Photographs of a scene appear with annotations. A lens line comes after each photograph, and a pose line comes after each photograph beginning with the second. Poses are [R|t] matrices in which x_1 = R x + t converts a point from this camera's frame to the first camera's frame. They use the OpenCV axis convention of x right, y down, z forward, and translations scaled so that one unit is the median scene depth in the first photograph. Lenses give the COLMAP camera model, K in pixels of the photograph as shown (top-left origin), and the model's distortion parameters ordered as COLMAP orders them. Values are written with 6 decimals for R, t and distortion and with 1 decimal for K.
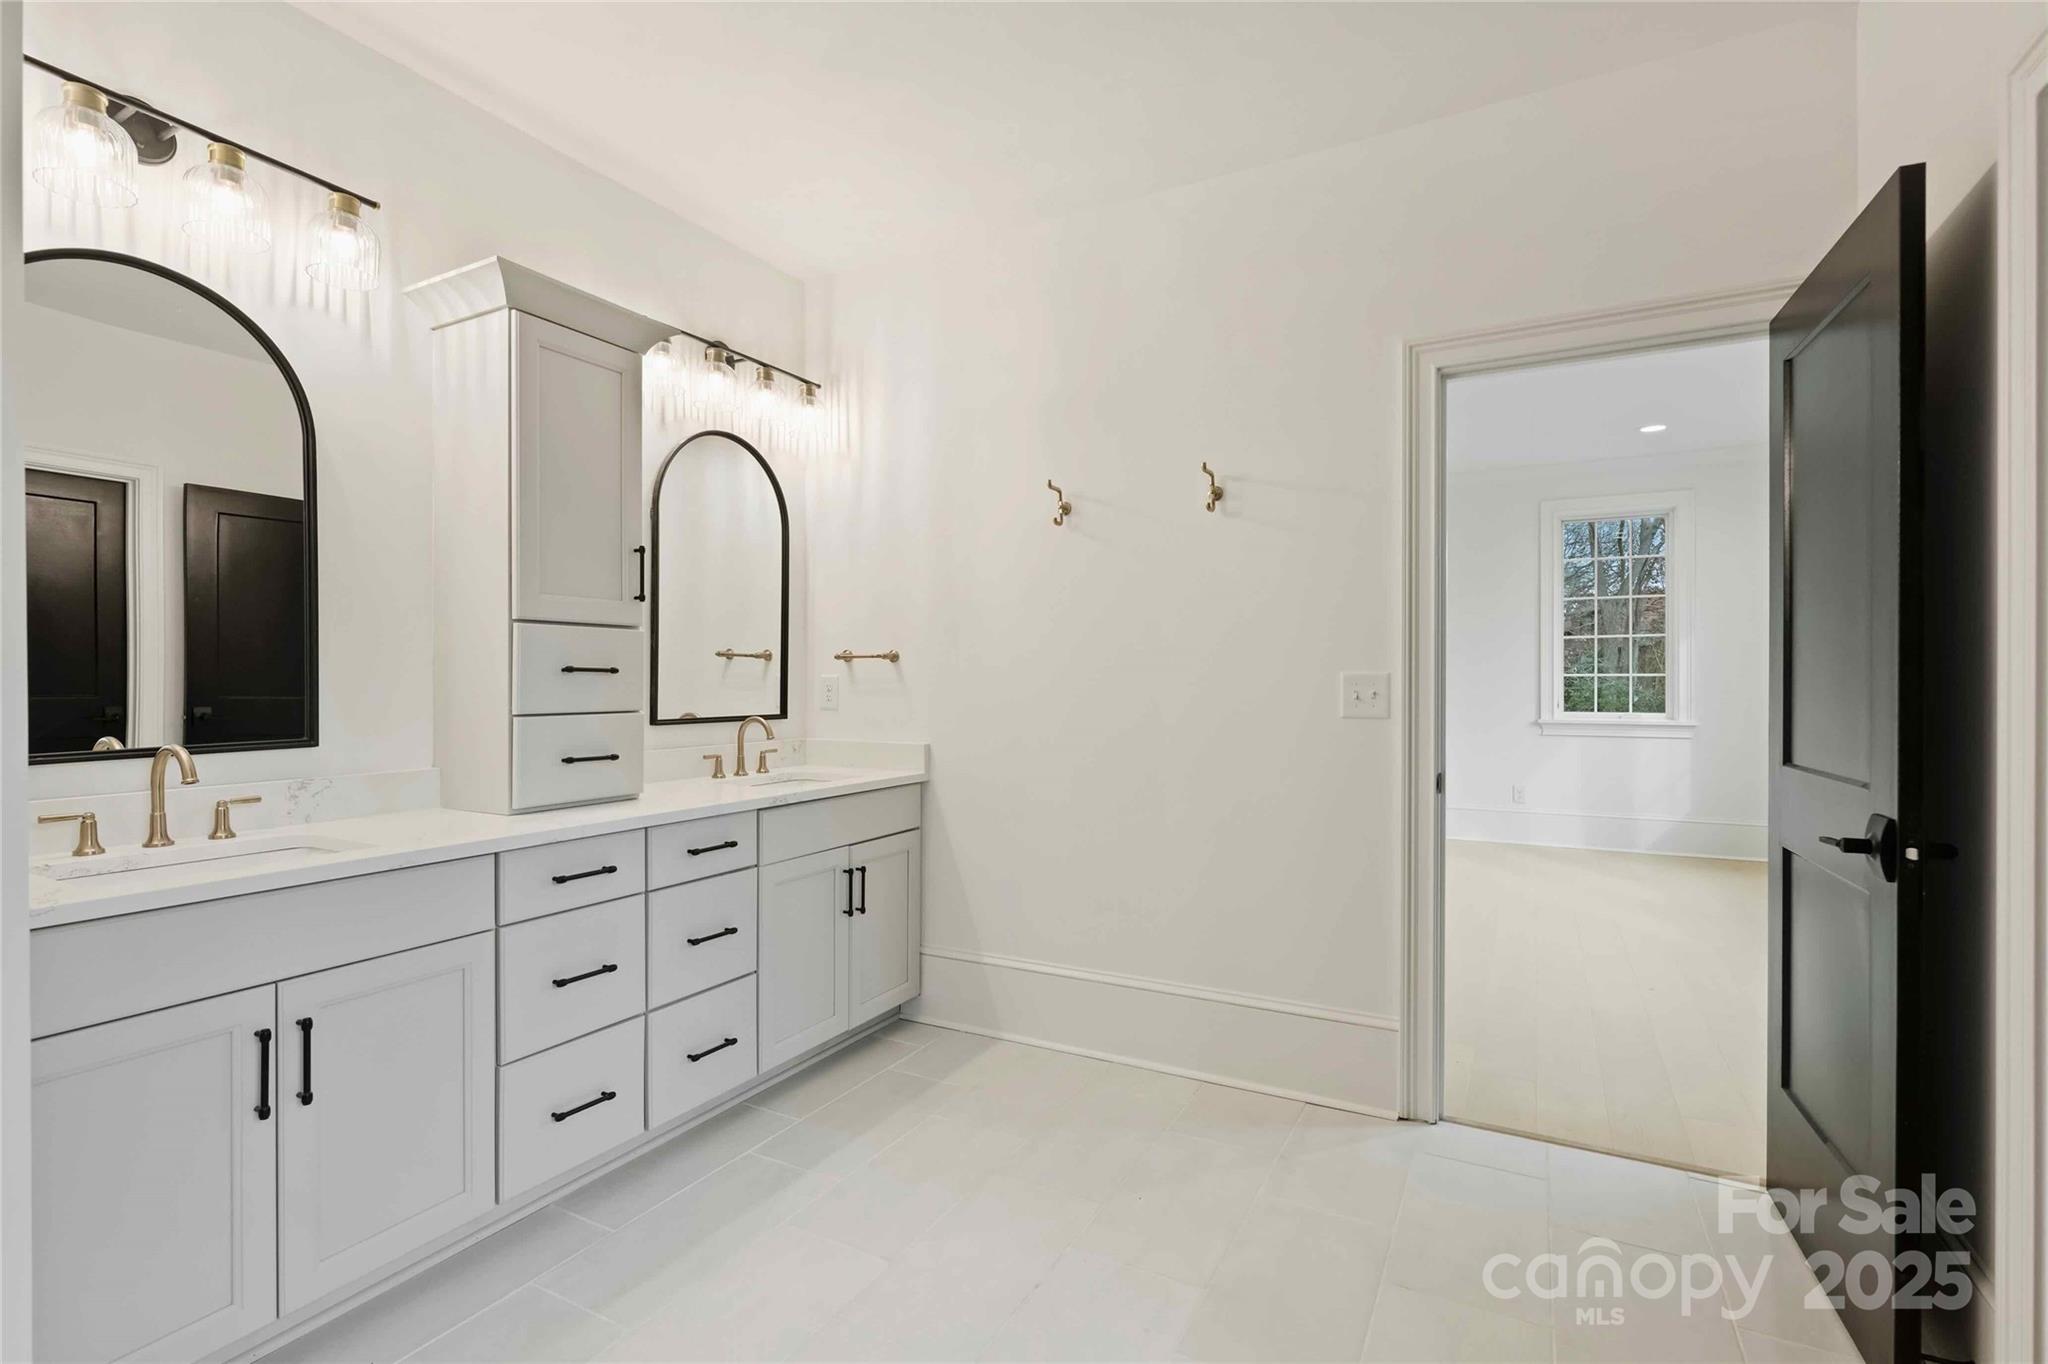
lens RADIAL K [[936.6, 0, 1035.4], [0, 936.6, 689.2], [0, 0, 1]] dist [0.005258, 0.000447]
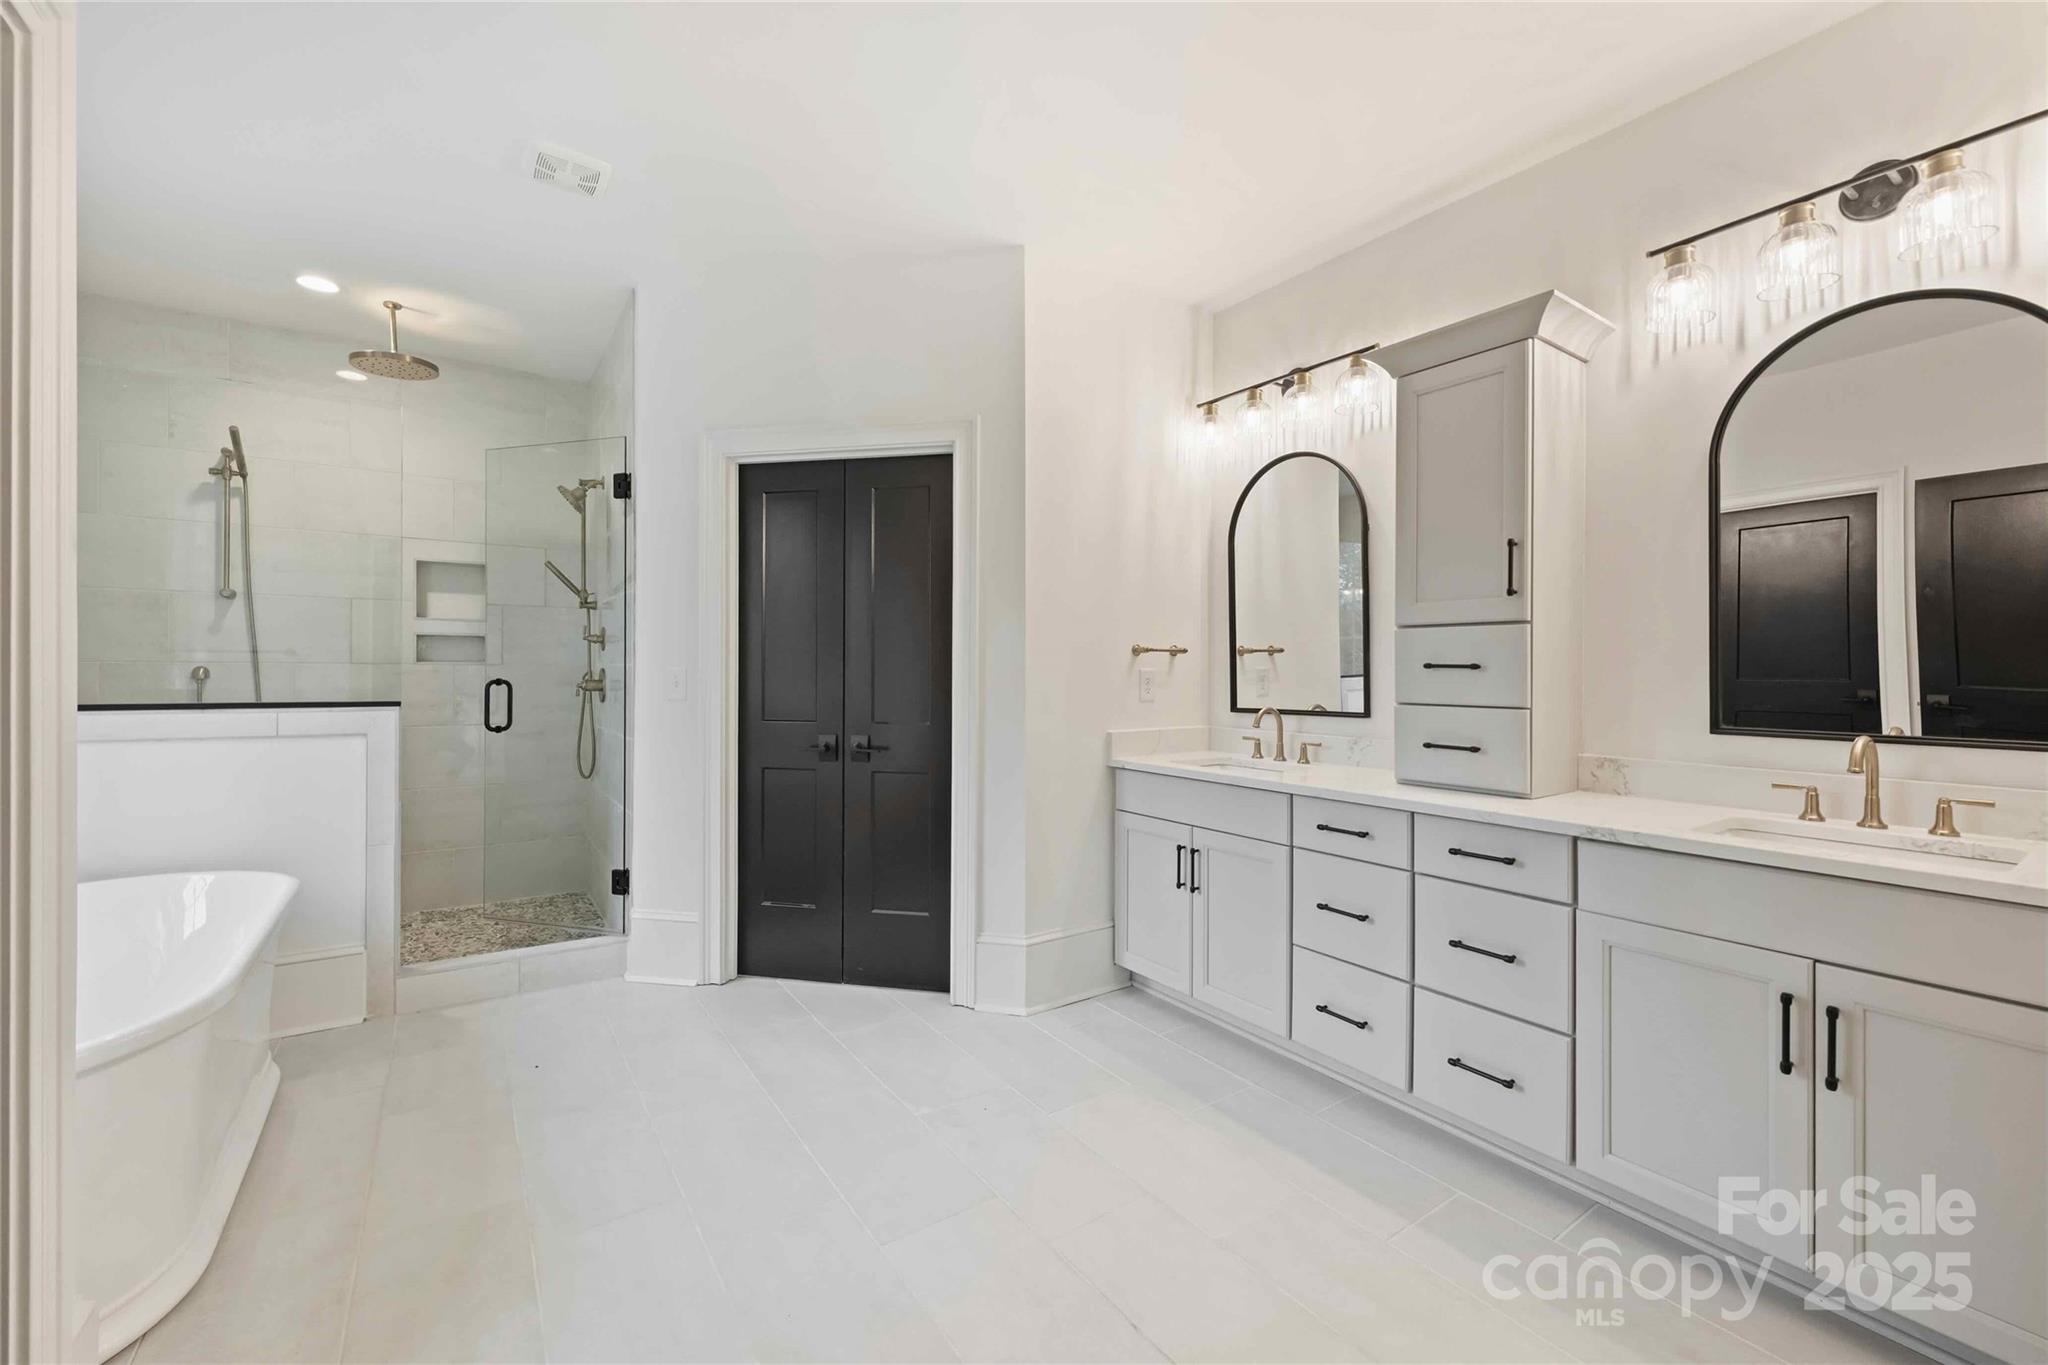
lens RADIAL K [[822.1, 0, 1011.1], [0, 822.1, 665.0], [0, 0, 1]] dist [-0.001142, -0.000183]
pose [[-0.457210, -0.003144, -0.889353, 0.580234], [-0.009043, 0.999958, 0.001114, -0.018108], [0.889313, 0.008552, -0.457220, 0.927869]]
